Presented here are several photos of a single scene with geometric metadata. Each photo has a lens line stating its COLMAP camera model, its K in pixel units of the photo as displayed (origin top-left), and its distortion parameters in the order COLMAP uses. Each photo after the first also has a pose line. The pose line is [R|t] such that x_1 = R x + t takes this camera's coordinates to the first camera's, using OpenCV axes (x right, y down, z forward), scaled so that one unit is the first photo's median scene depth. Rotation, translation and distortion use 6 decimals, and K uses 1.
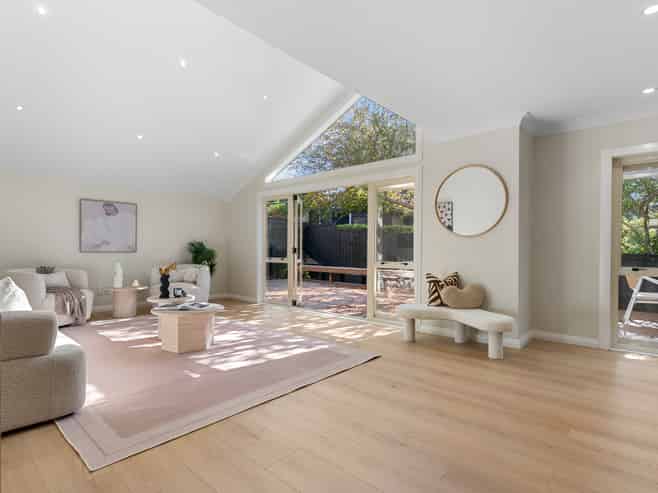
lens RADIAL K [[358.2, 0, 328.5], [0, 358.2, 247.9], [0, 0, 1]] dist [0.005398, 0.000556]
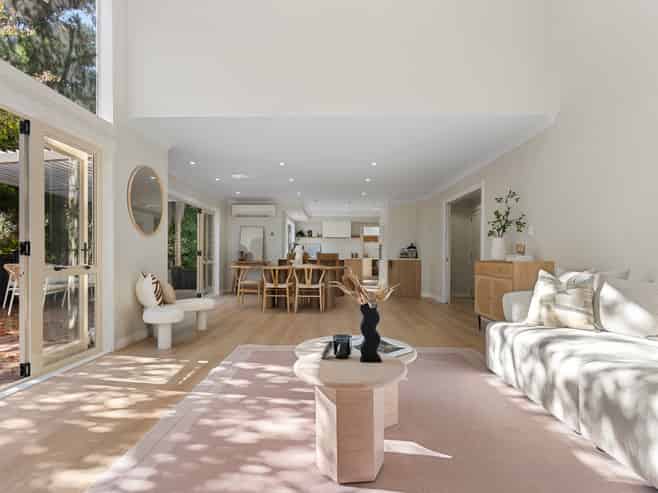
lens RADIAL K [[358.2, 0, 328.0], [0, 358.2, 248.7], [0, 0, 1]] dist [0.005398, 0.000556]
pose [[-0.642549, 0.000911, 0.766244, -0.709427], [-0.008291, 0.999932, -0.008142, 0.012571], [-0.766200, -0.011584, -0.642498, 1.283553]]
